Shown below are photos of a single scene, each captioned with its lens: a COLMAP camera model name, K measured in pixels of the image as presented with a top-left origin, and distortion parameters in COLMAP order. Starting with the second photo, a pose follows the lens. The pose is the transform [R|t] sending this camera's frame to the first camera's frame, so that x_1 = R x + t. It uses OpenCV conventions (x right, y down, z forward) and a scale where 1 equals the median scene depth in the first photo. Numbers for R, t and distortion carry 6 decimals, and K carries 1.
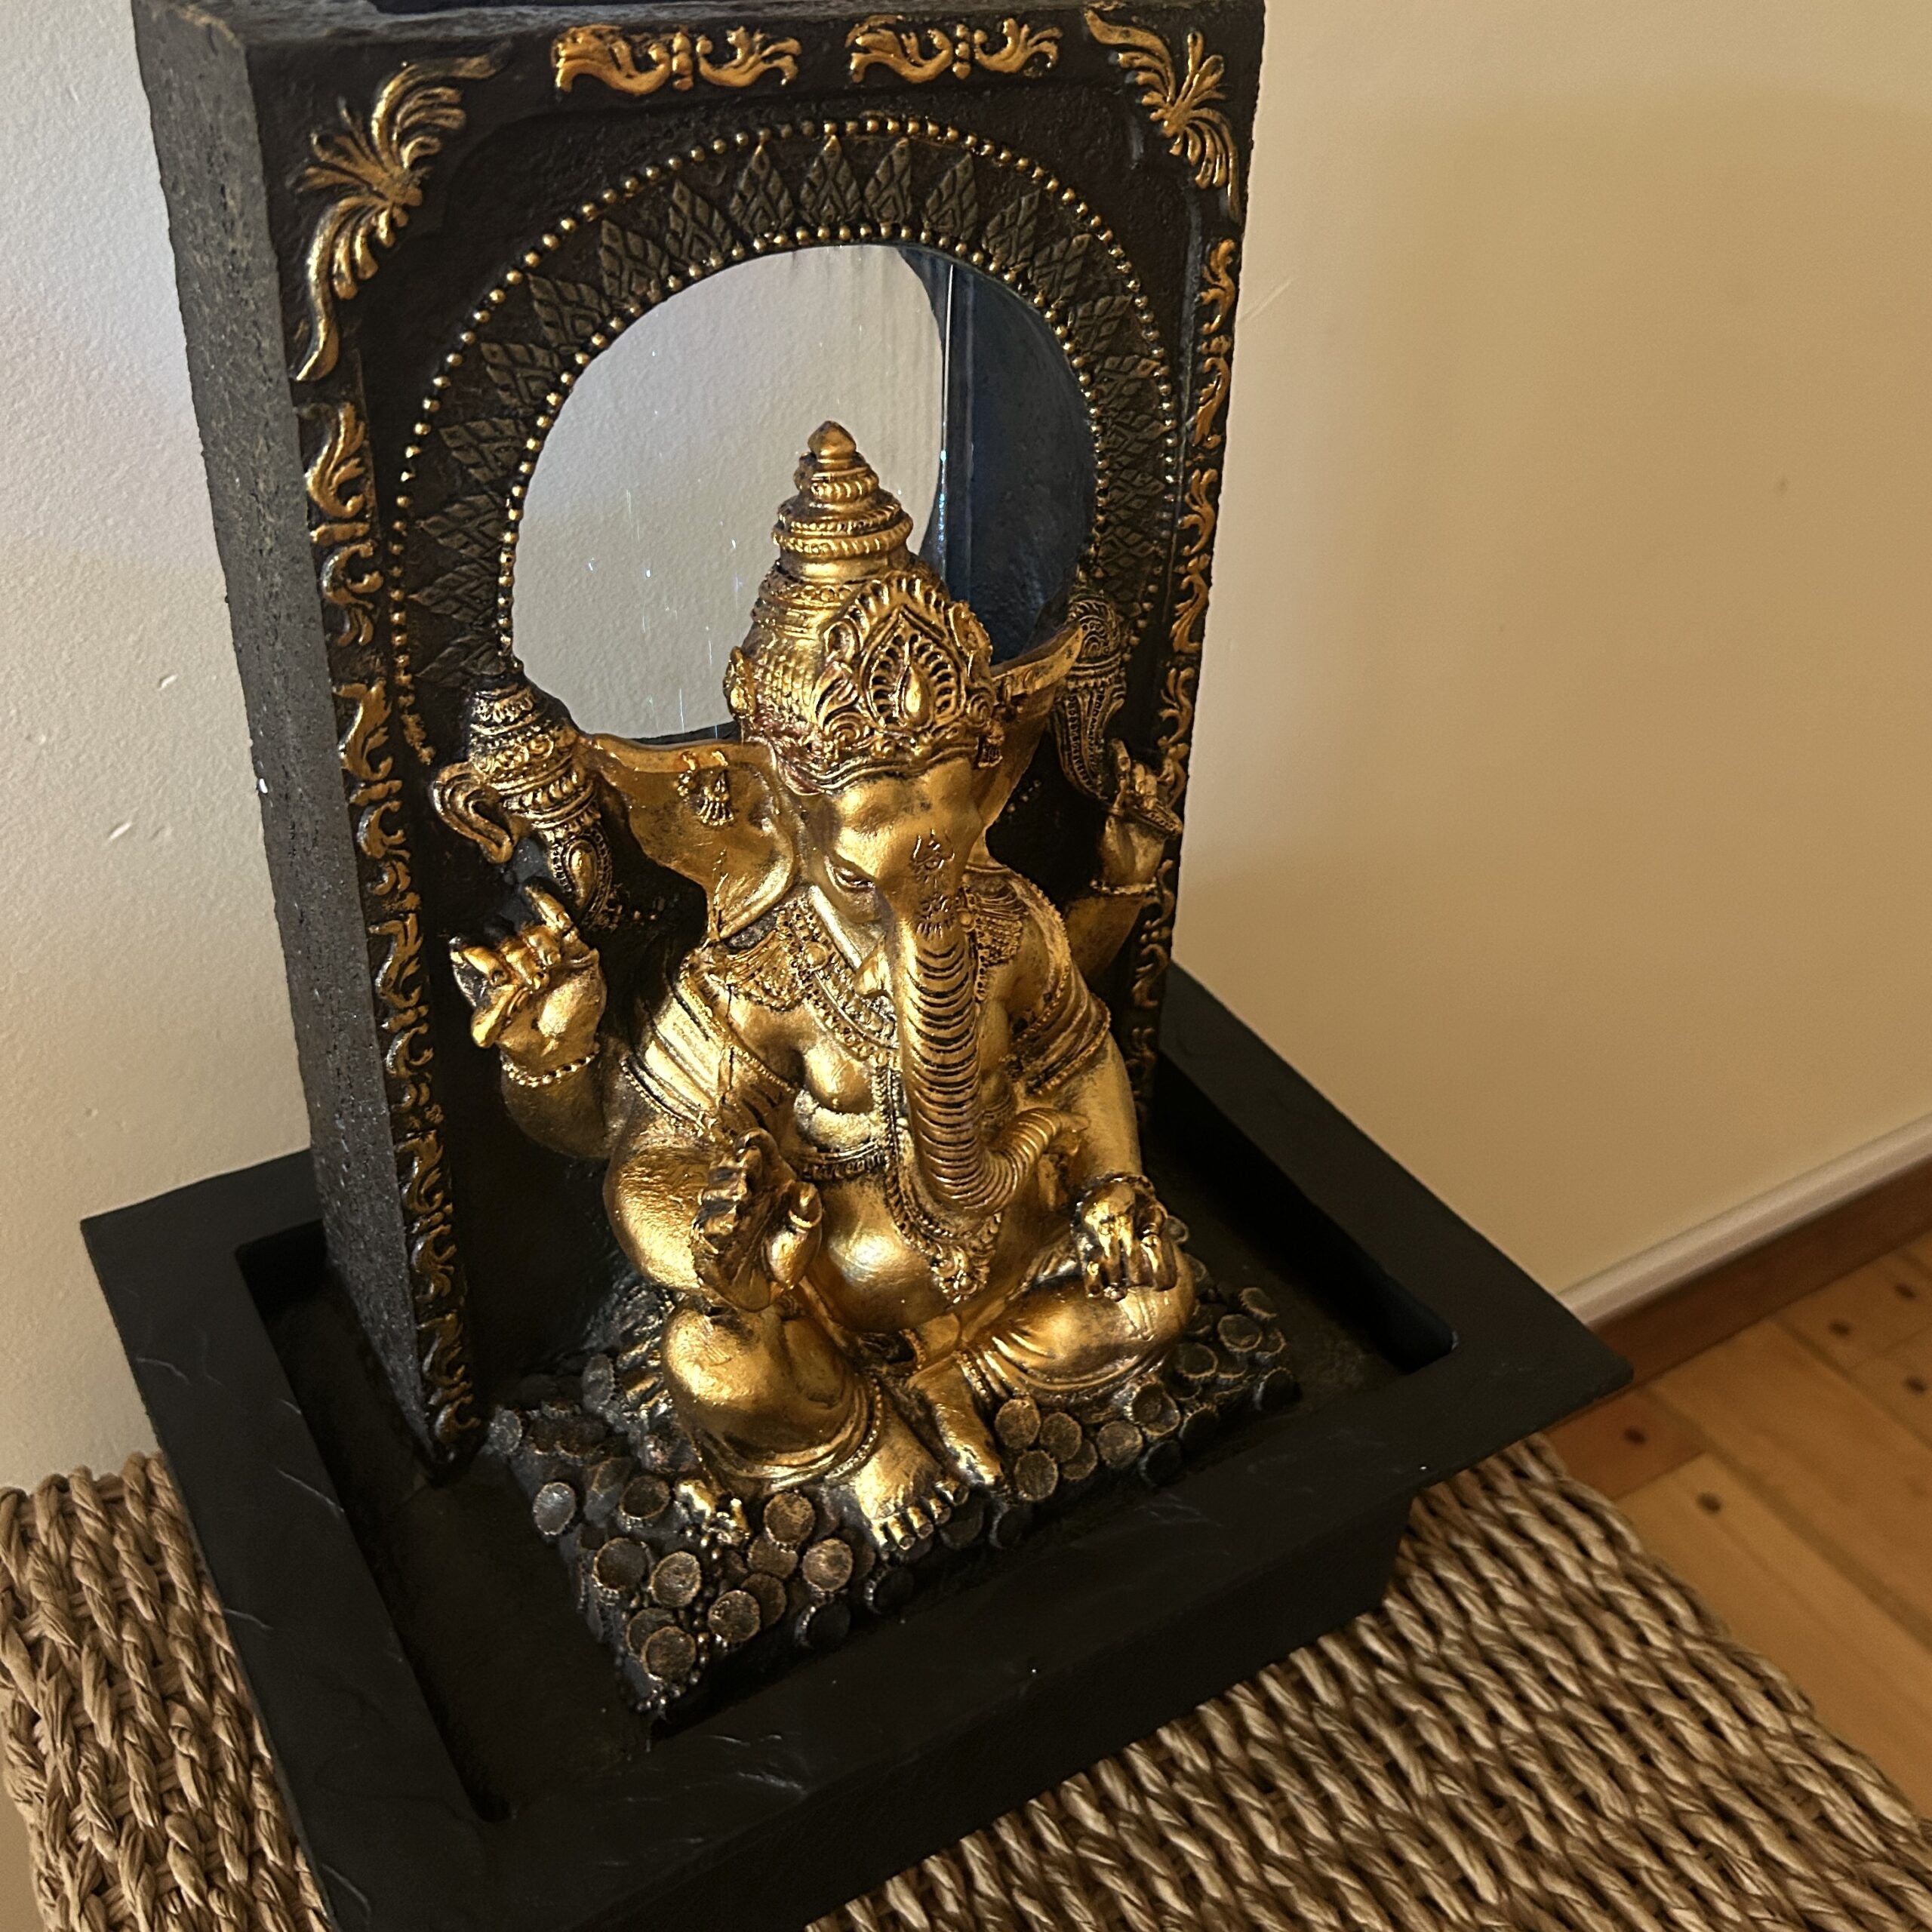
lens RADIAL K [[1959.2, 0, 963.9], [0, 1959.2, 858.5], [0, 0, 1]] dist [0.187910, -0.560089]
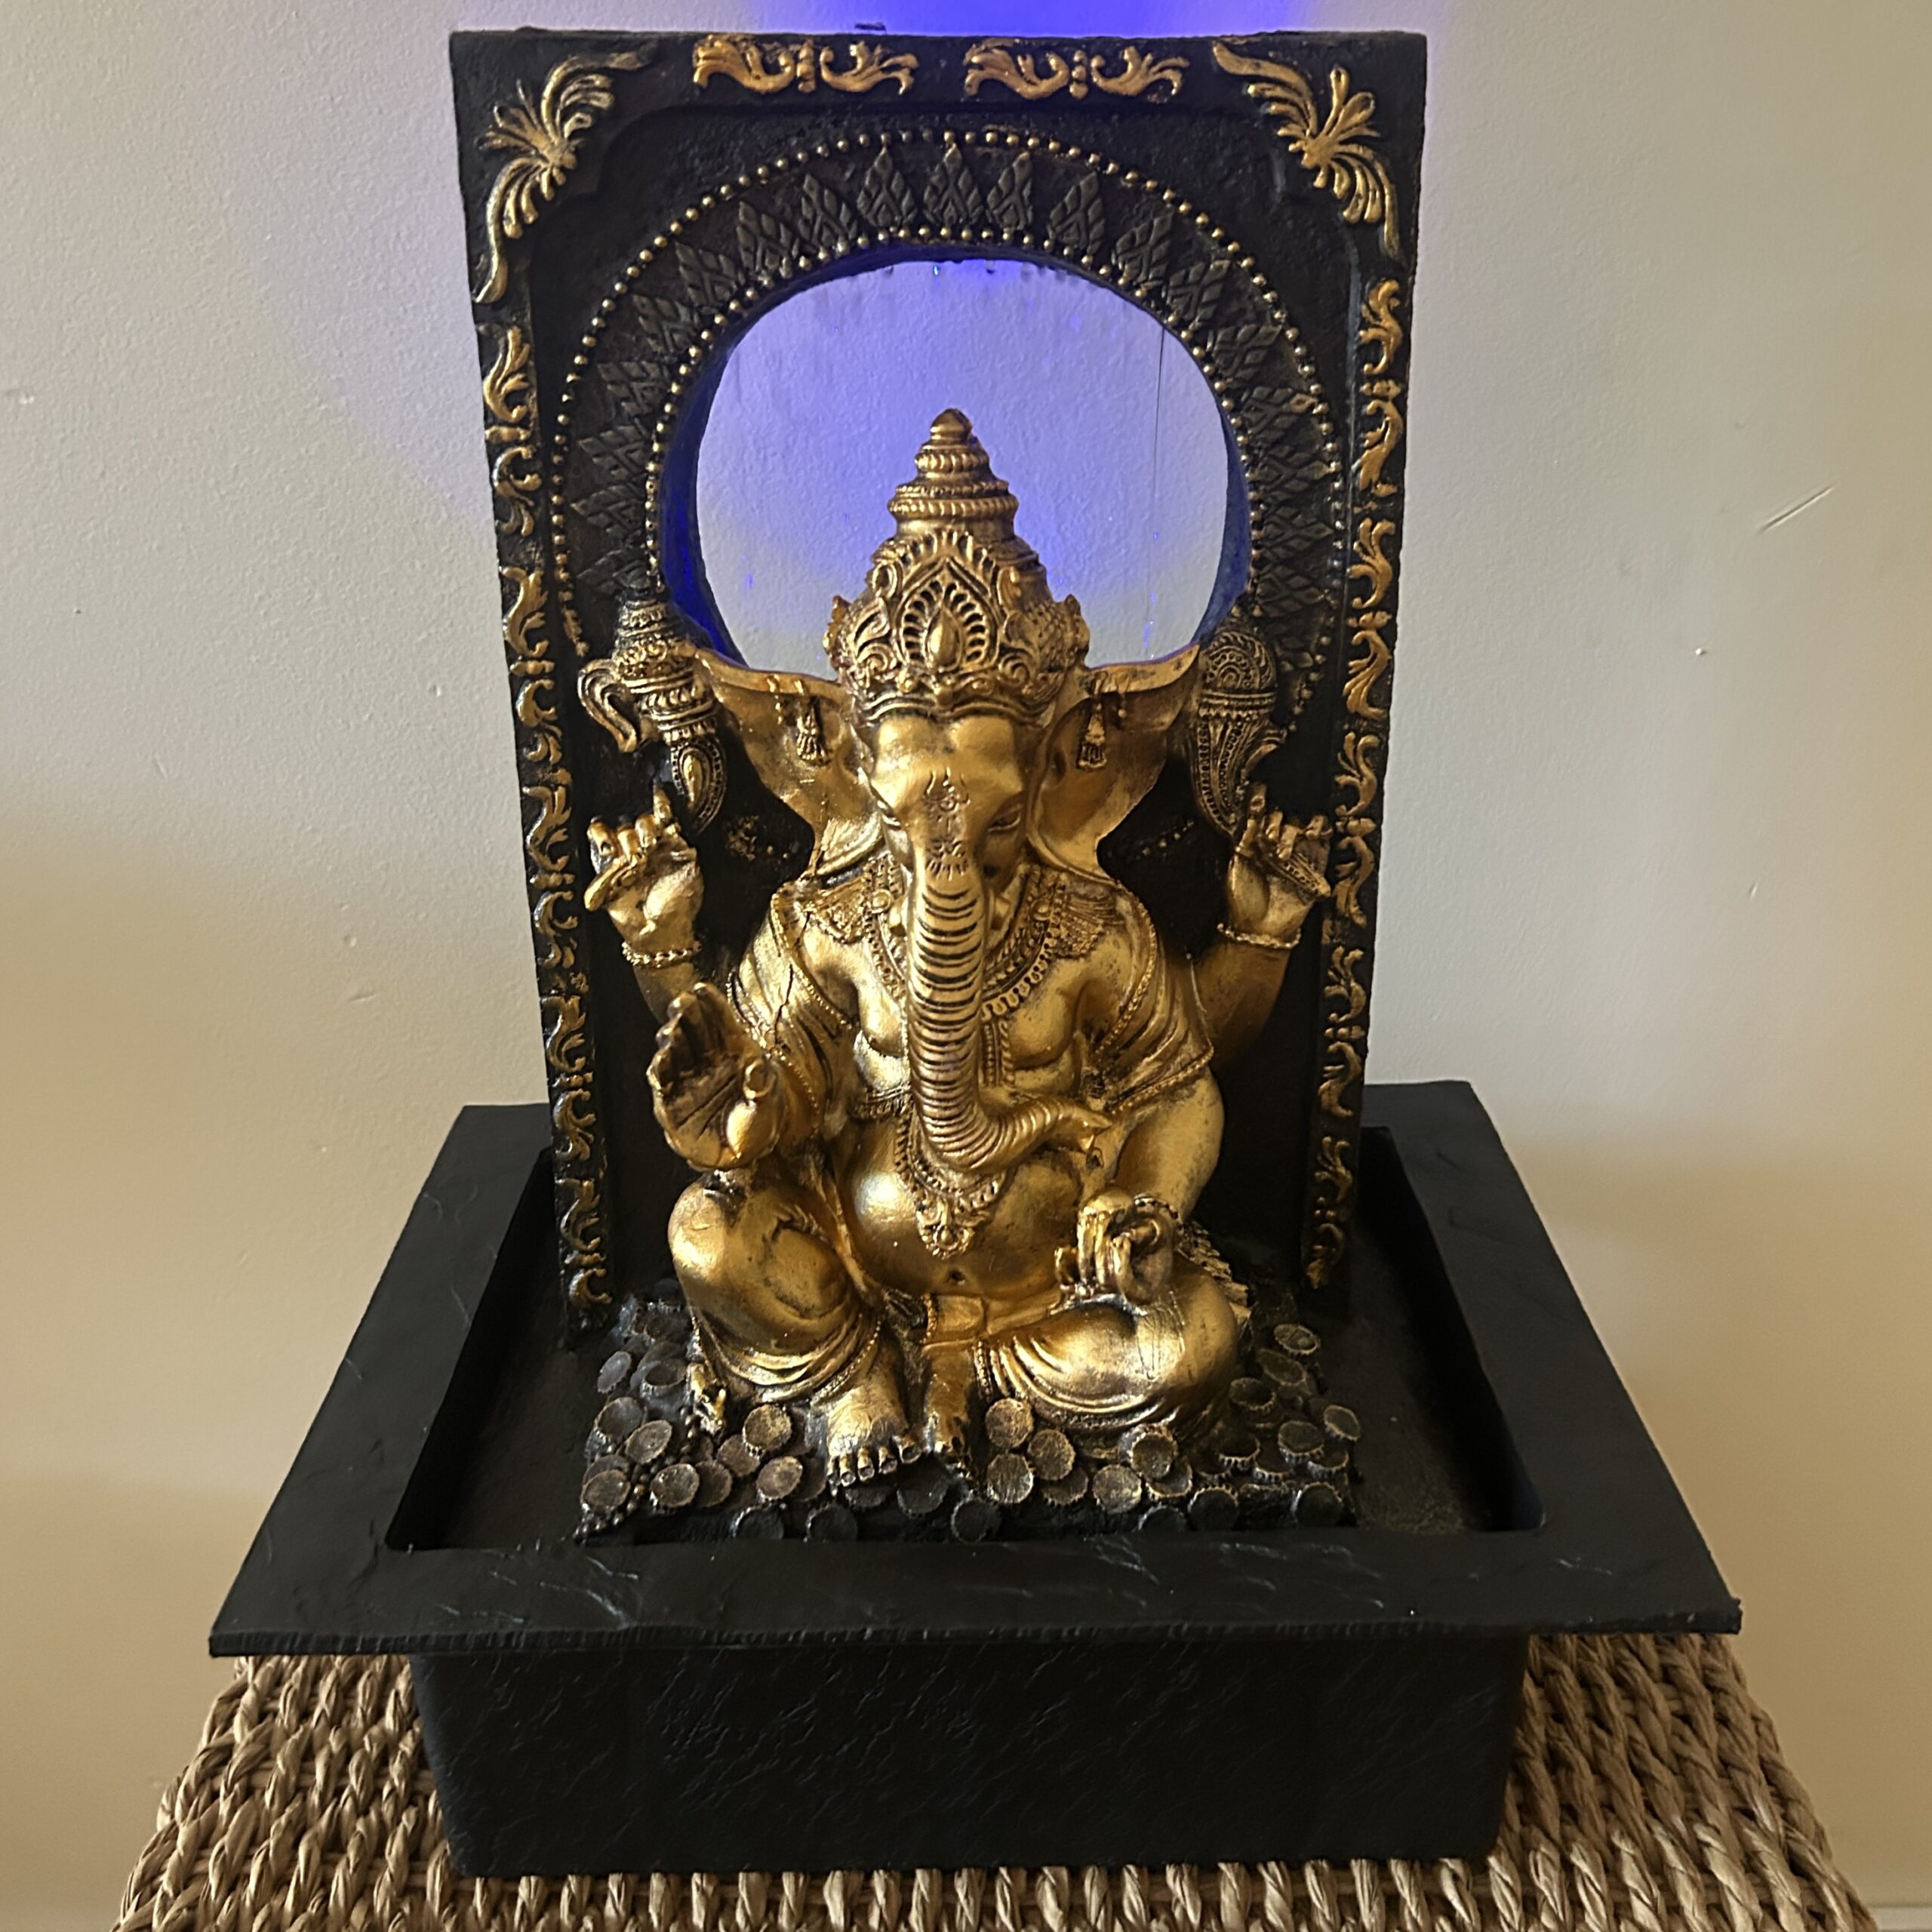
lens RADIAL K [[1961.6, 0, 990.2], [0, 1961.6, 961.5], [0, 0, 1]] dist [0.185668, -0.461286]
pose [[0.856639, 0.155168, -0.492030, 0.559351], [-0.235213, 0.966279, -0.104784, 0.197185], [0.459179, 0.205494, 0.864249, 0.101801]]
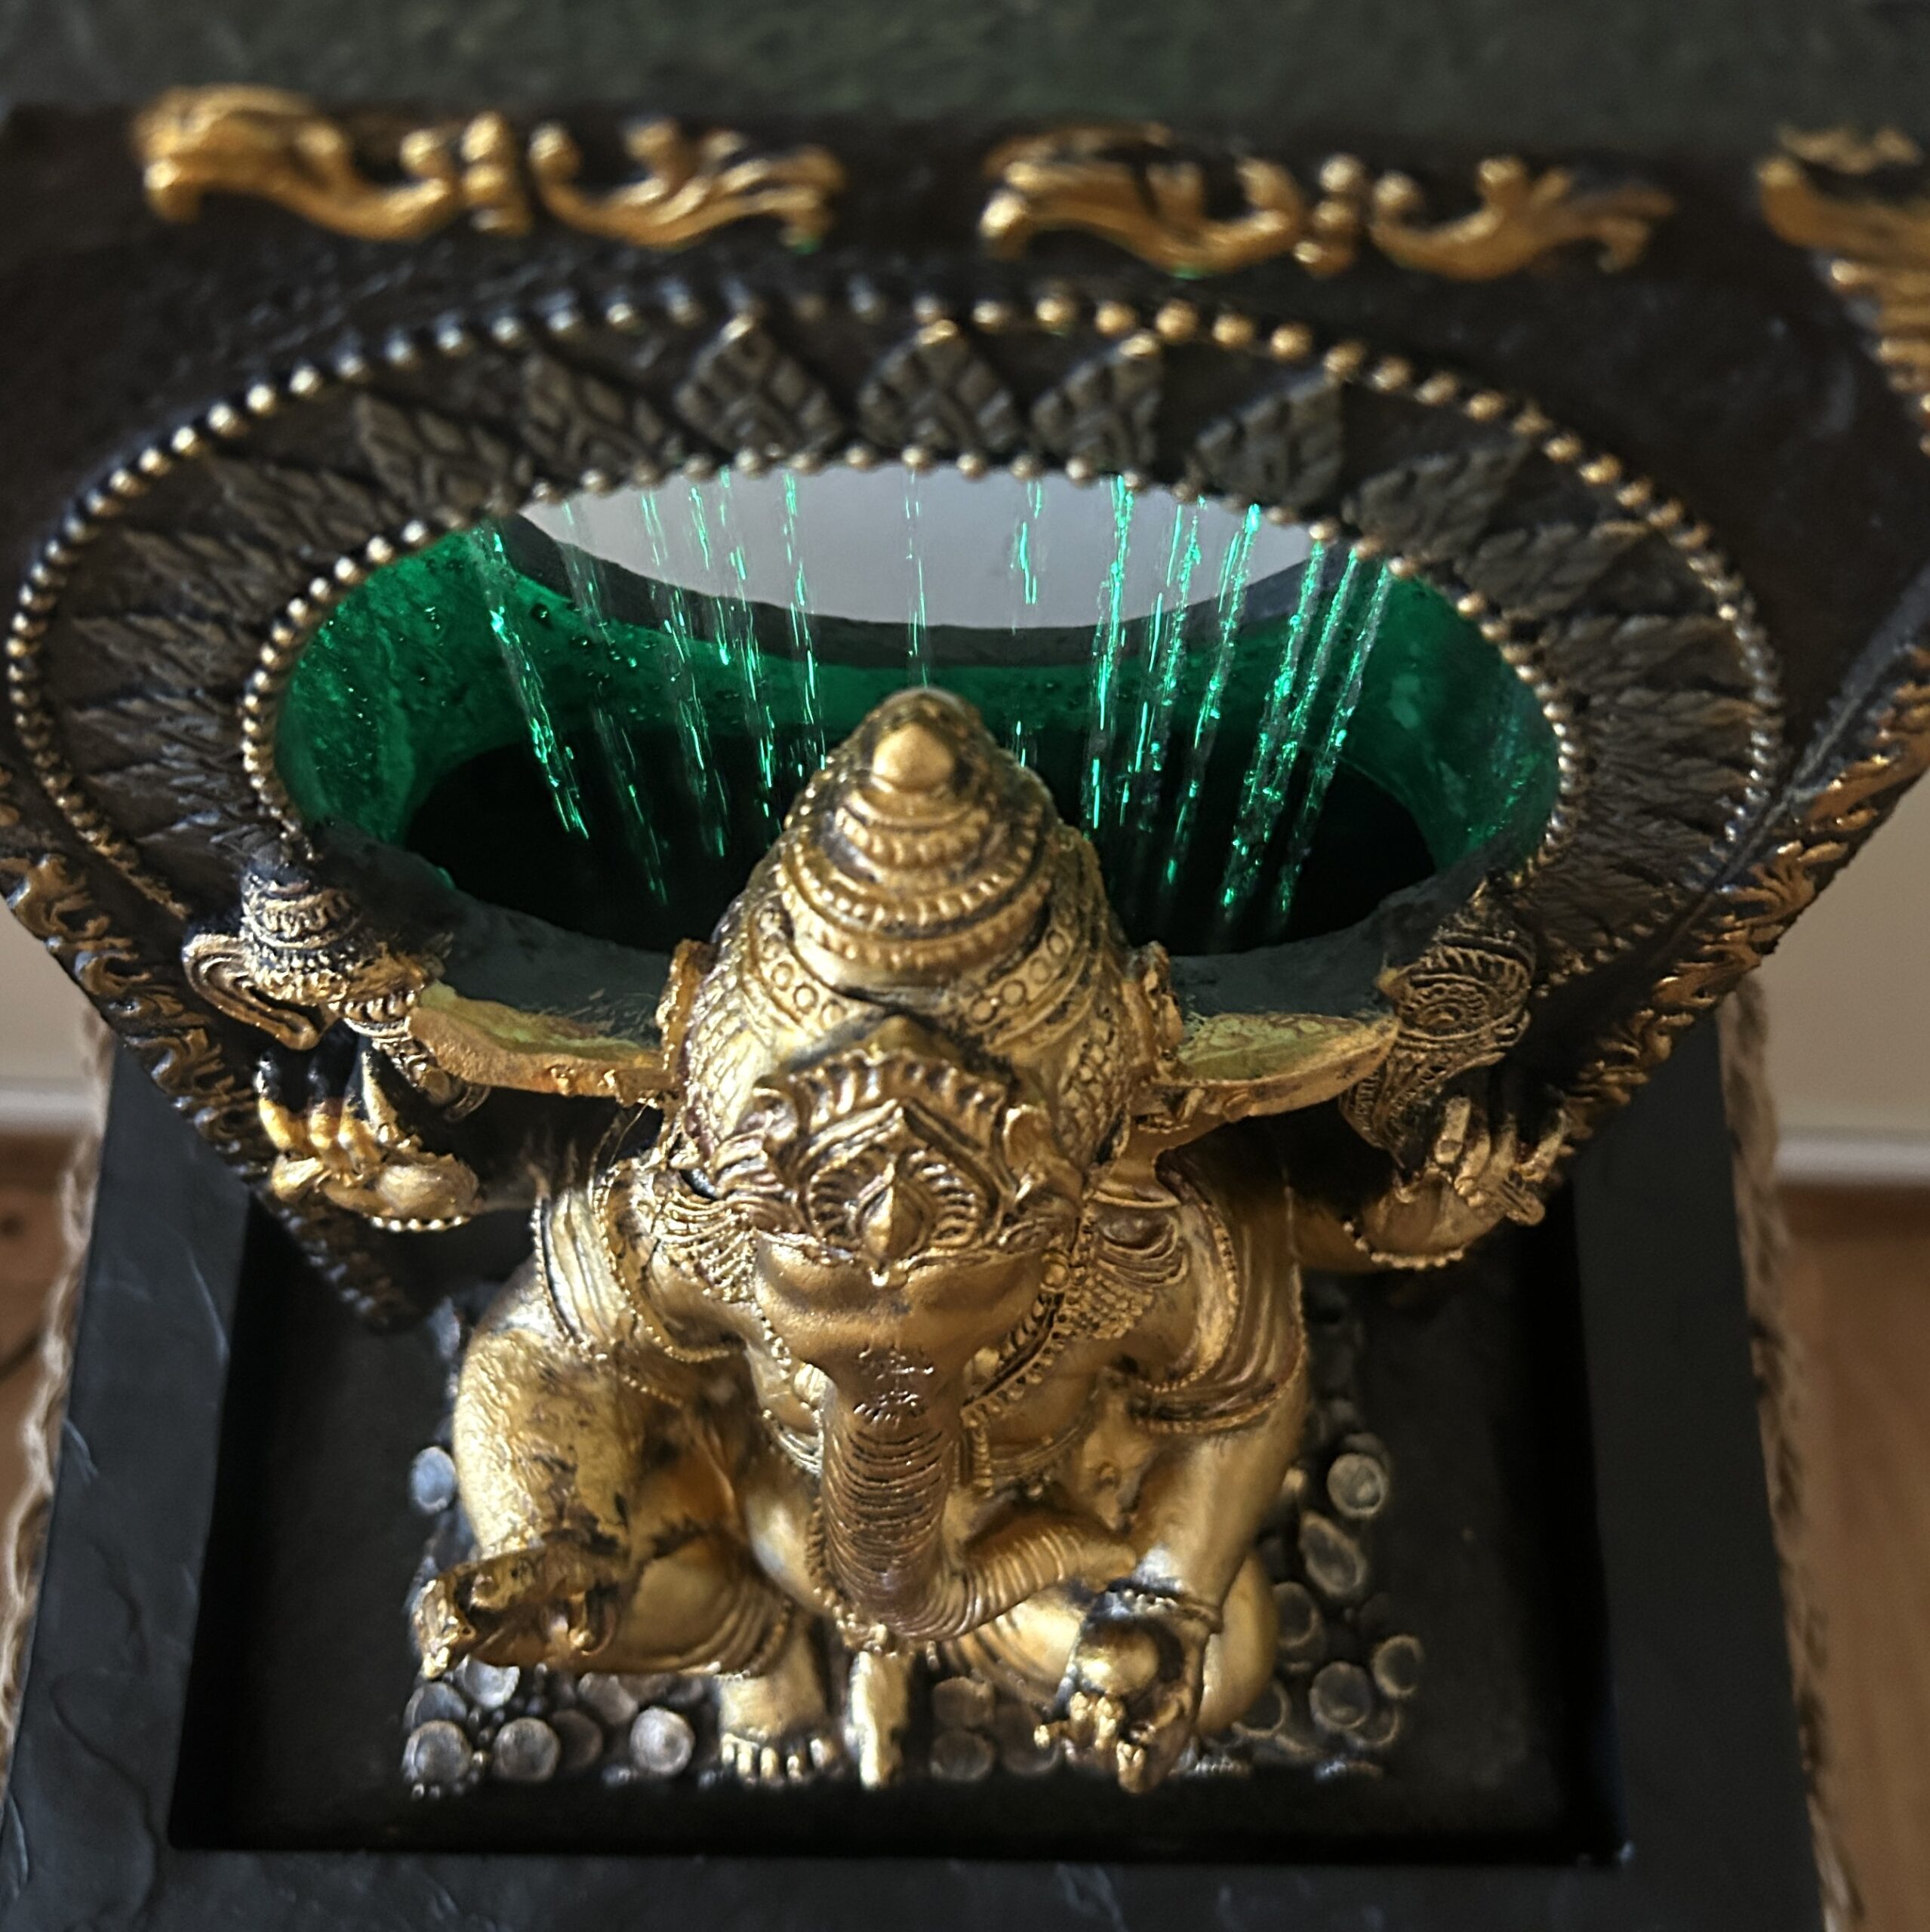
lens RADIAL K [[2164.3, 0, 965.0], [0, 2164.3, 966.0], [0, 0, 1]] dist [0.097837, -0.204771]
pose [[0.846674, 0.482814, -0.223680, 0.093226], [-0.275081, 0.756983, 0.592712, -0.496555], [0.455492, -0.440304, 0.773731, 0.567118]]
